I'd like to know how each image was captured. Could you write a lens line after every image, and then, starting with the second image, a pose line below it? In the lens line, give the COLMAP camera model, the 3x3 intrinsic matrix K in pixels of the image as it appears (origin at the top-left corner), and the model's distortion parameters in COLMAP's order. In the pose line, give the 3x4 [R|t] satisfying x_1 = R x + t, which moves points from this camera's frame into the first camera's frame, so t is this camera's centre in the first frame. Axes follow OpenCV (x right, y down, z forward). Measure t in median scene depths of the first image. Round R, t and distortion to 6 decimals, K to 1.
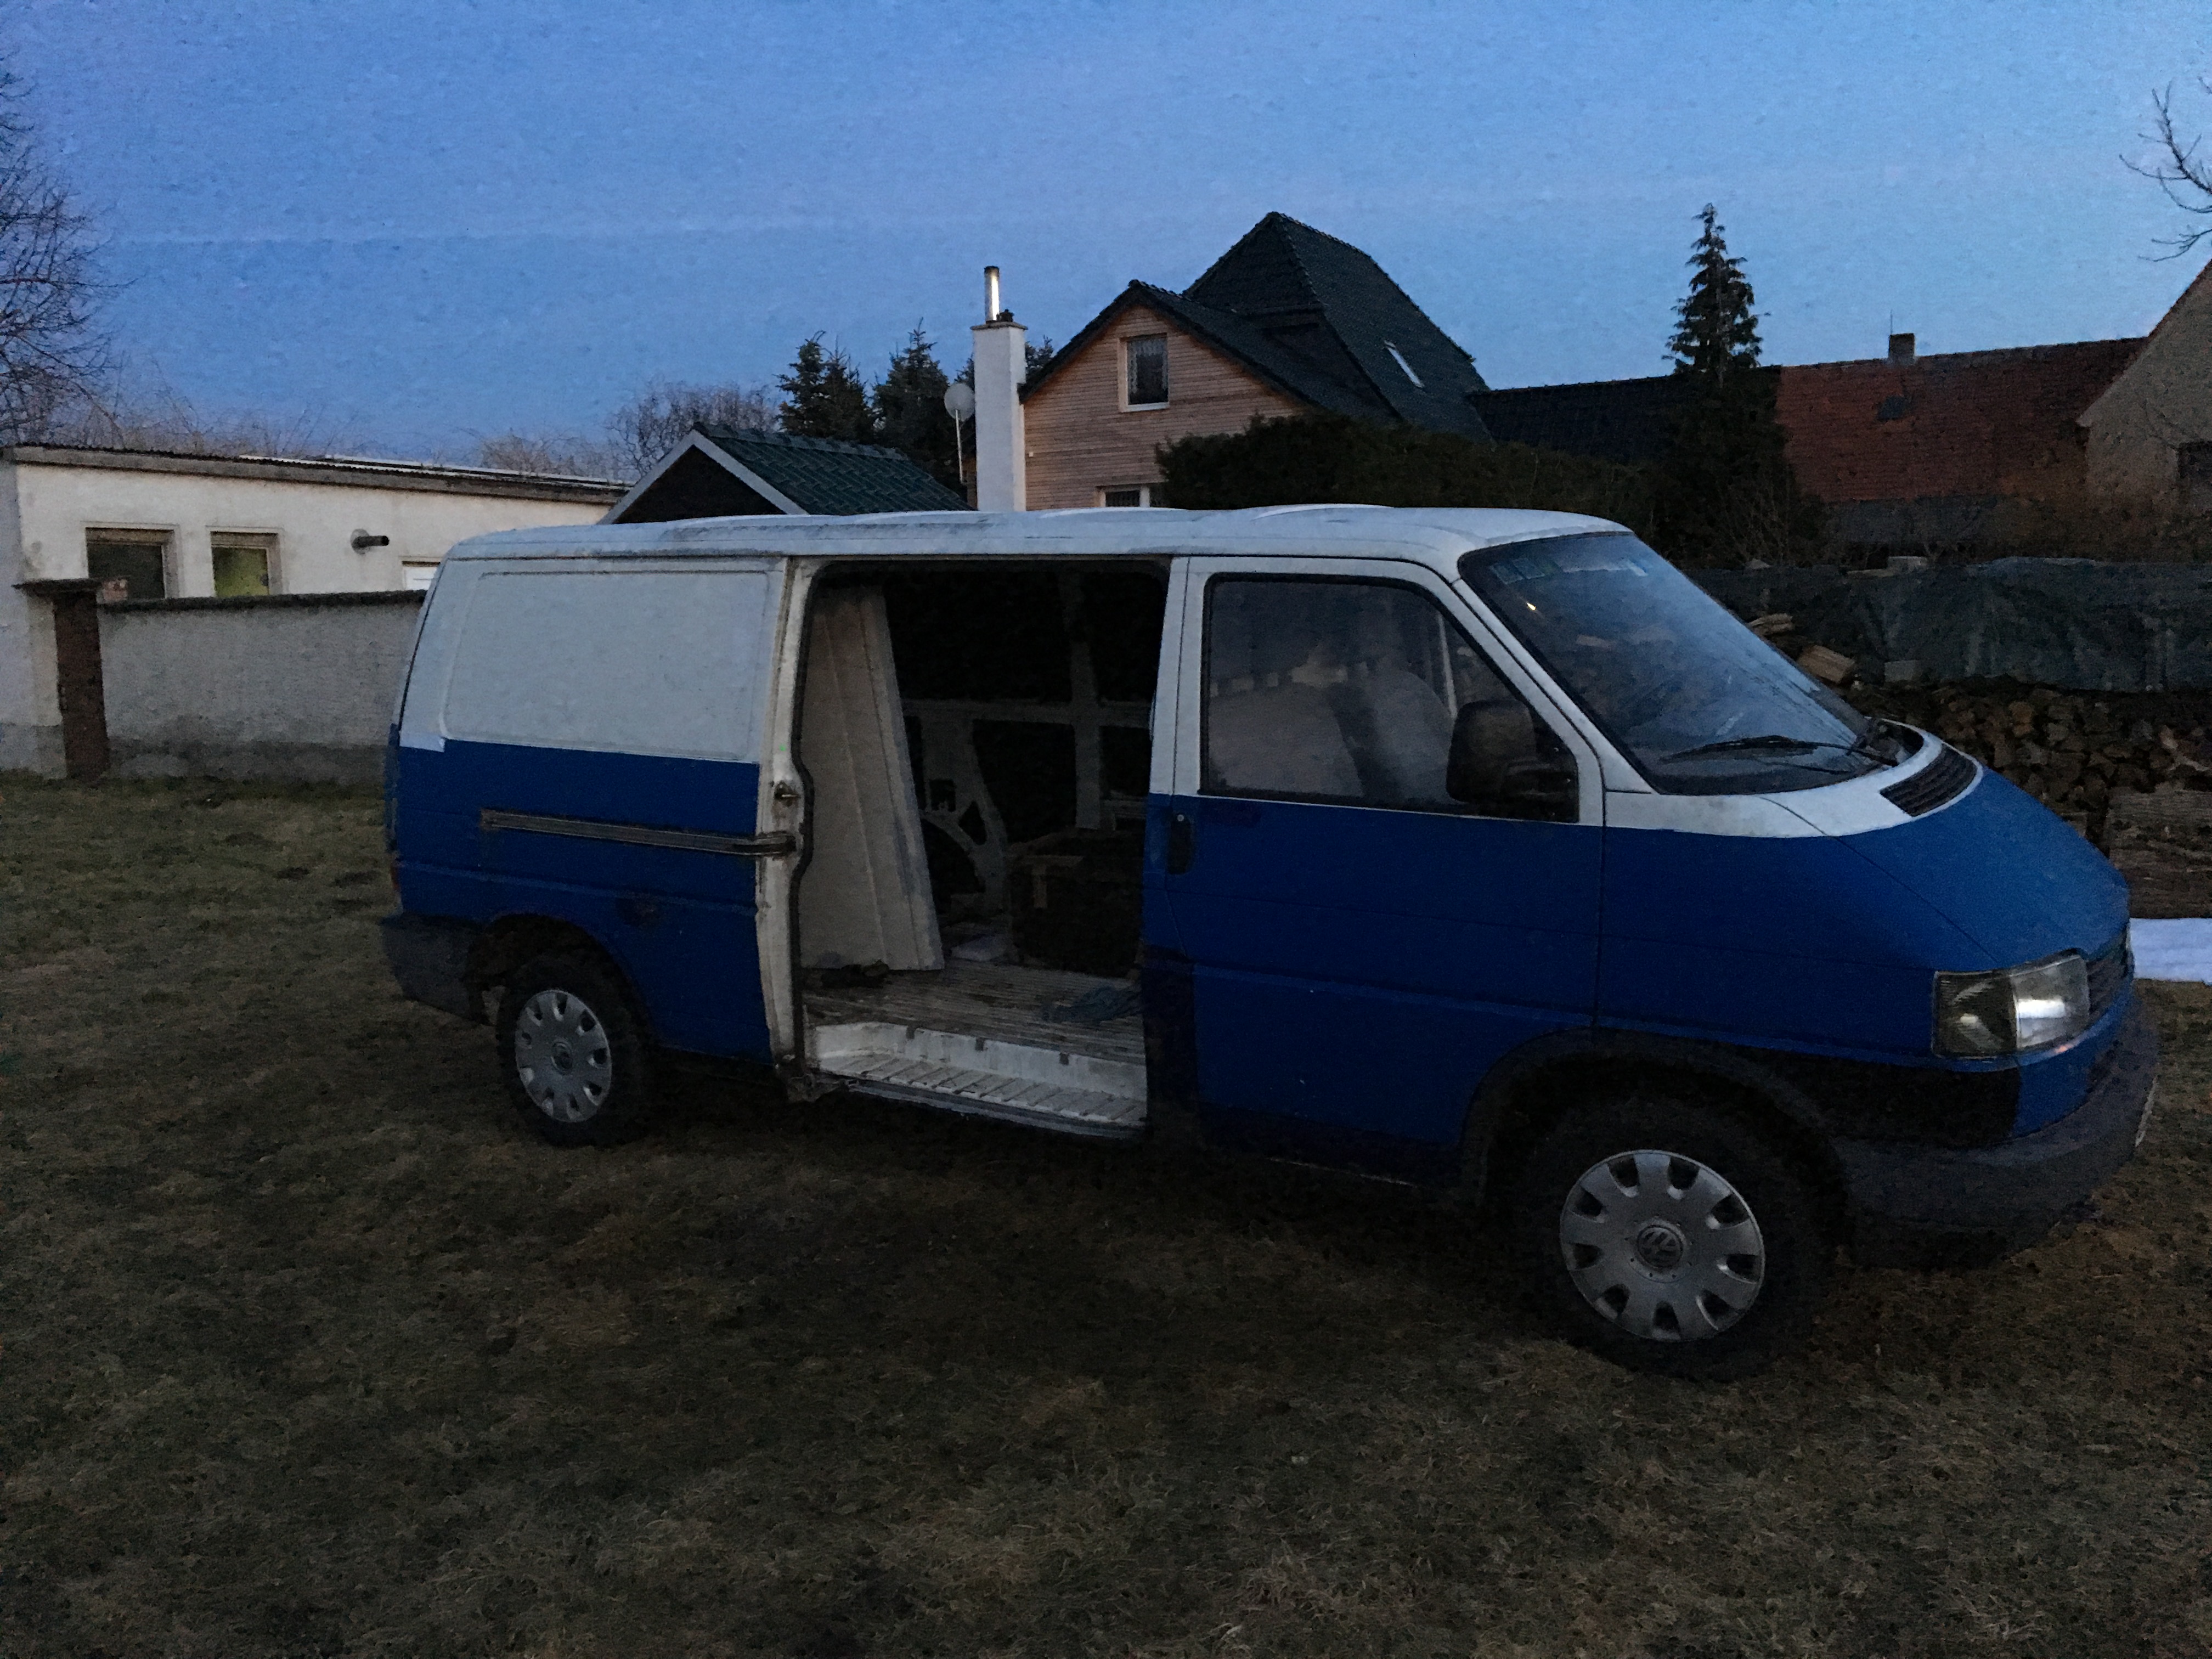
lens RADIAL K [[1831.1, 0, 1101.3], [0, 1831.1, 826.0], [0, 0, 1]] dist [0.001244, -0.007679]
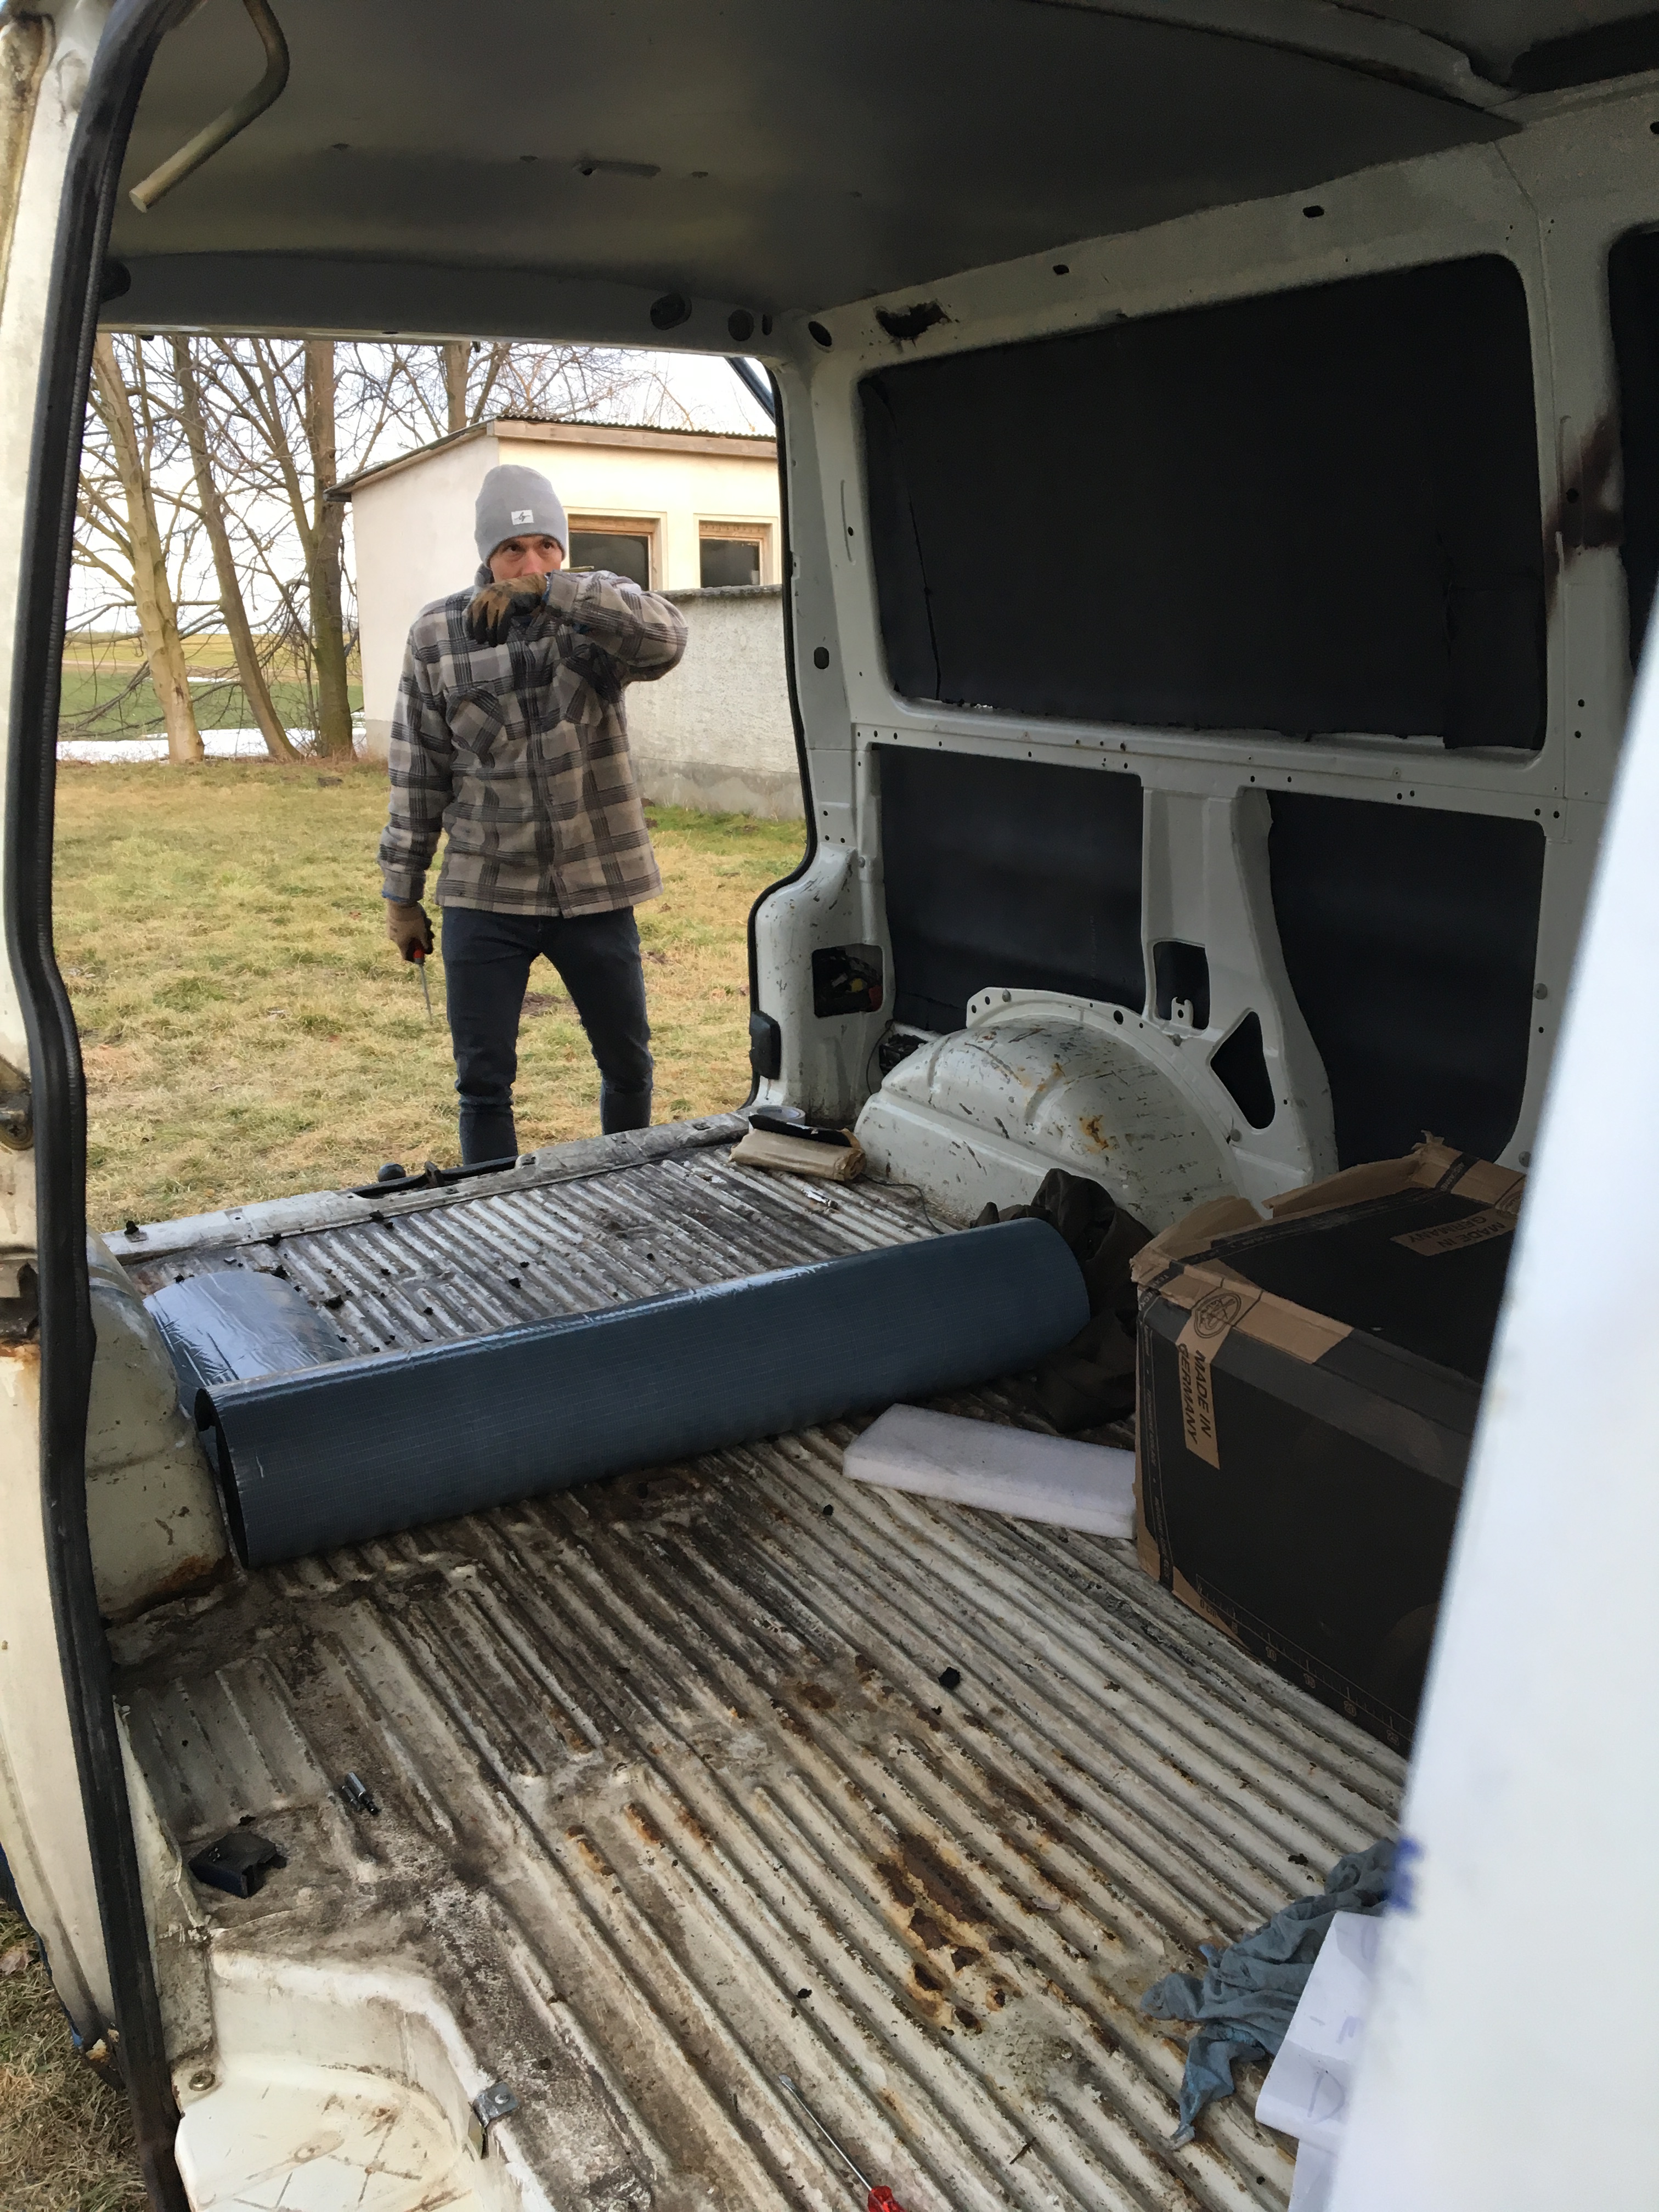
lens RADIAL K [[1831.1, 0, 842.1], [0, 1831.1, 1100.6], [0, 0, 1]] dist [0.001244, -0.007679]
pose [[0.886112, 0.138726, -0.442222, 0.031938], [-0.082497, 0.986126, 0.144045, -0.044769], [0.456070, -0.091157, 0.885263, 0.595251]]
